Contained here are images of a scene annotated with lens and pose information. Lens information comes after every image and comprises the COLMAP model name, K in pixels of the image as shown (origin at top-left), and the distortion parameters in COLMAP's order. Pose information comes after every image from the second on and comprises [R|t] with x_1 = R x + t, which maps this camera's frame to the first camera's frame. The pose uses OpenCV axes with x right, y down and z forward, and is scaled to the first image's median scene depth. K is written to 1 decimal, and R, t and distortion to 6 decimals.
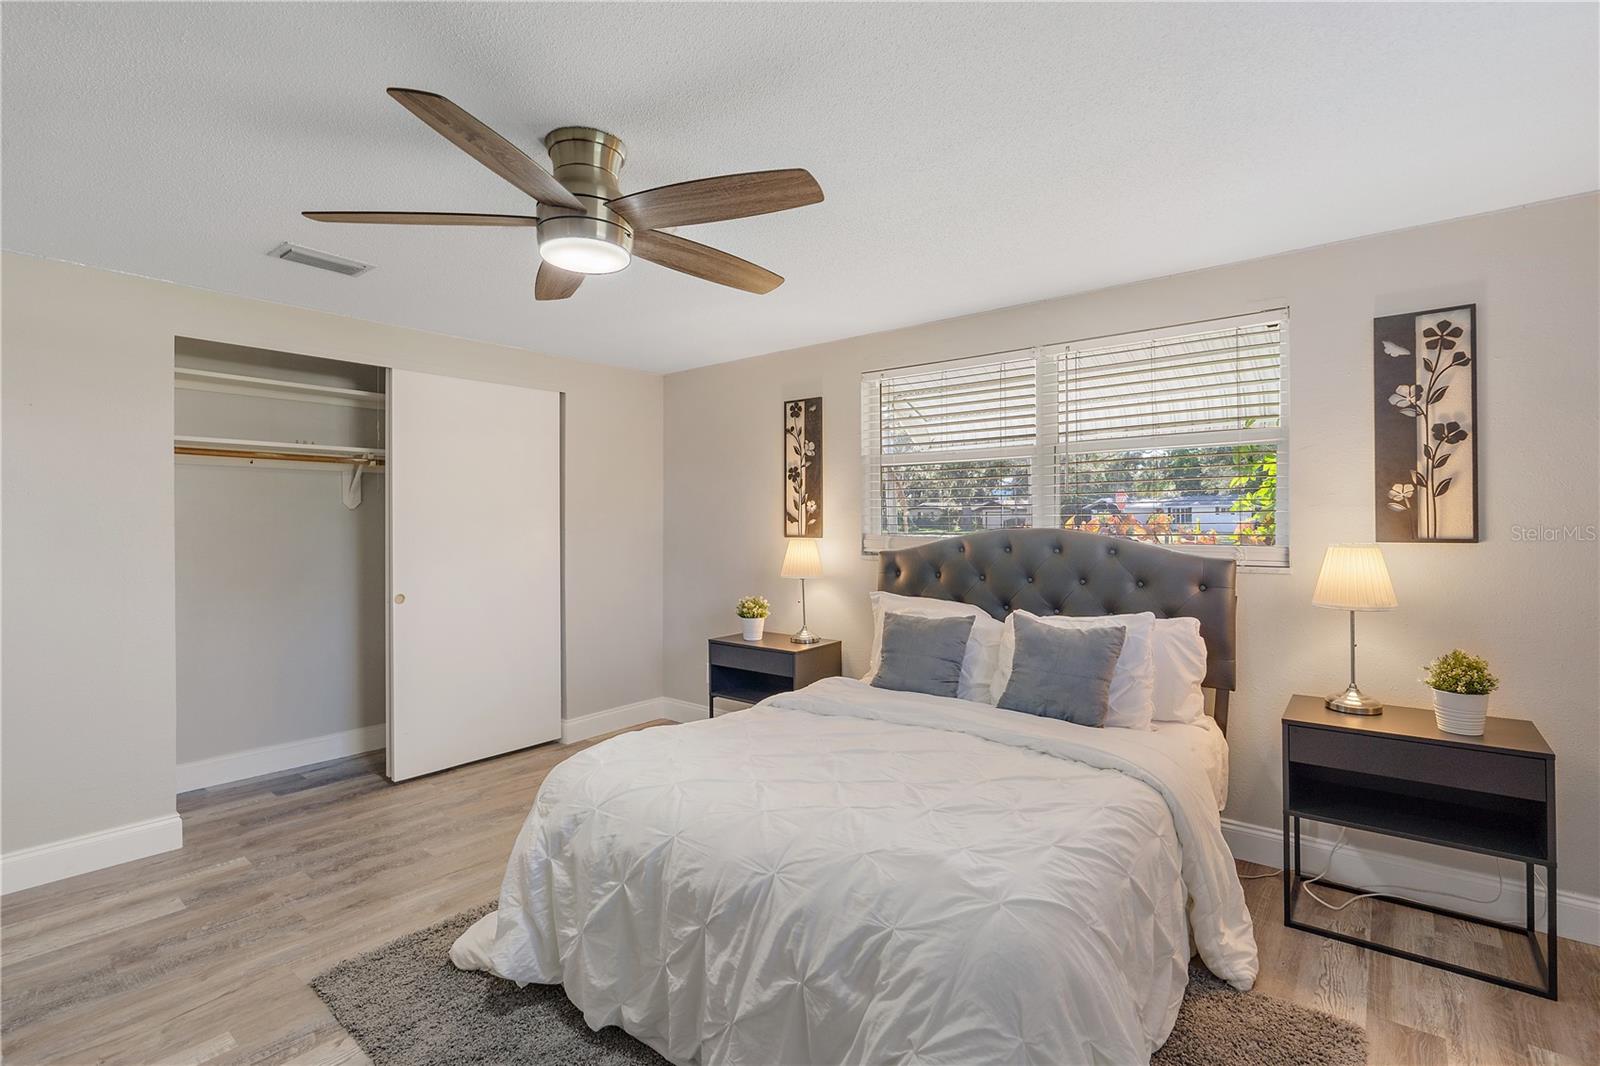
lens RADIAL K [[729.6, 0, 808.9], [0, 729.6, 526.6], [0, 0, 1]] dist [-0.002902, -0.000445]
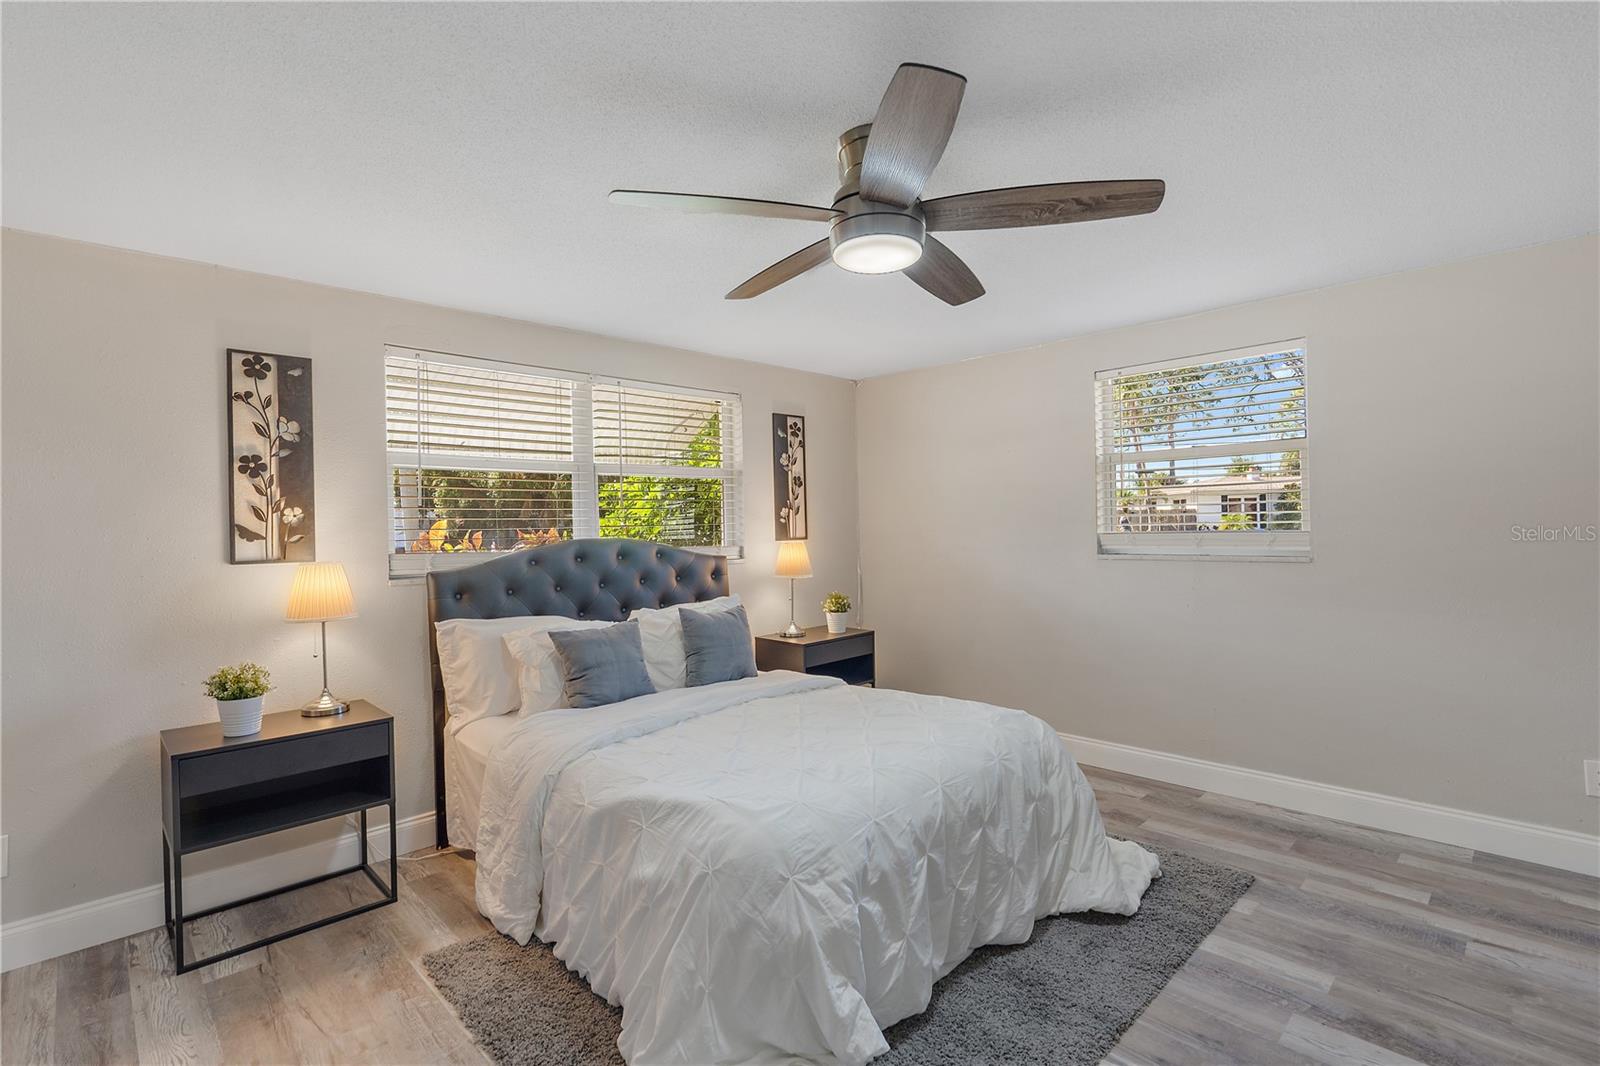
lens RADIAL K [[694.2, 0, 795.9], [0, 694.2, 548.3], [0, 0, 1]] dist [-0.013361, -0.000088]
pose [[0.160329, -0.028044, 0.986665, -0.555616], [0.030019, 0.999272, 0.023524, 0.001255], [-0.986607, 0.025847, 0.161054, 0.435986]]
